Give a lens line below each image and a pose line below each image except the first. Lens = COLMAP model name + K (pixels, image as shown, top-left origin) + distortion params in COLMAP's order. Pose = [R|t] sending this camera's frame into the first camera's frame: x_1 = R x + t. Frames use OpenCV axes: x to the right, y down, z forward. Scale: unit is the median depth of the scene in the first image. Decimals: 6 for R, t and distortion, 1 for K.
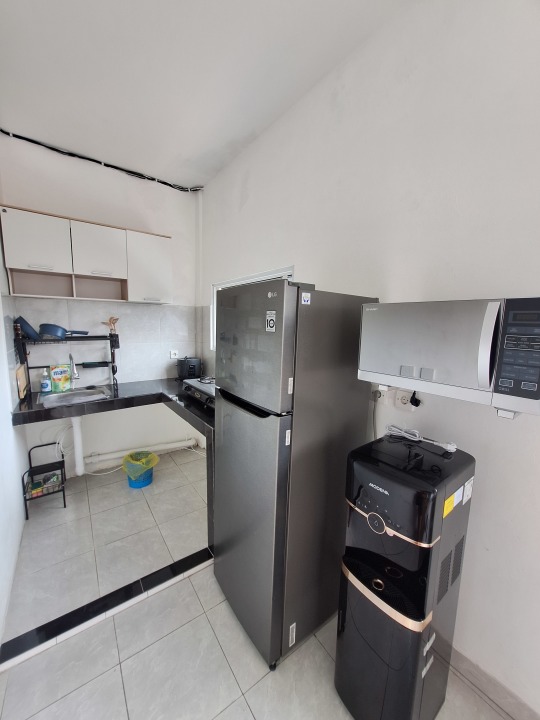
lens RADIAL K [[283.3, 0, 265.6], [0, 283.3, 359.0], [0, 0, 1]] dist [-0.001943, 0.000261]
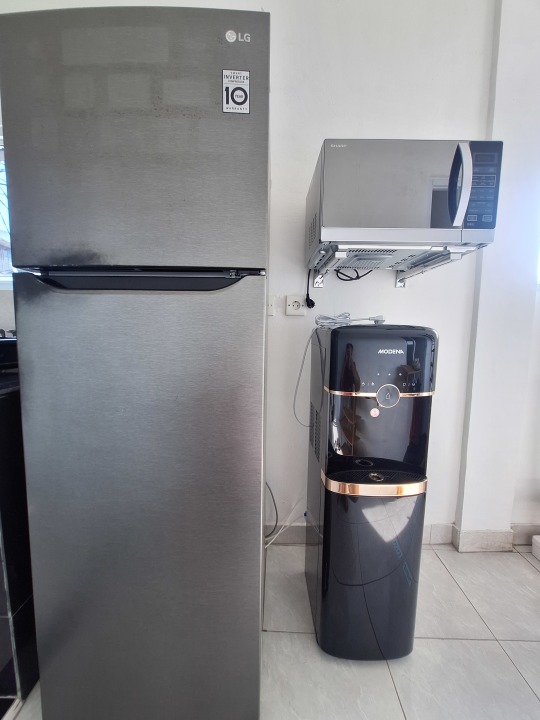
lens RADIAL K [[283.3, 0, 265.6], [0, 283.3, 359.0], [0, 0, 1]] dist [-0.001943, 0.000261]
pose [[0.597394, -0.097764, 0.795967, -0.412185], [0.106706, 0.993406, 0.041928, 0.340590], [-0.794817, 0.059887, 0.603887, 0.665283]]
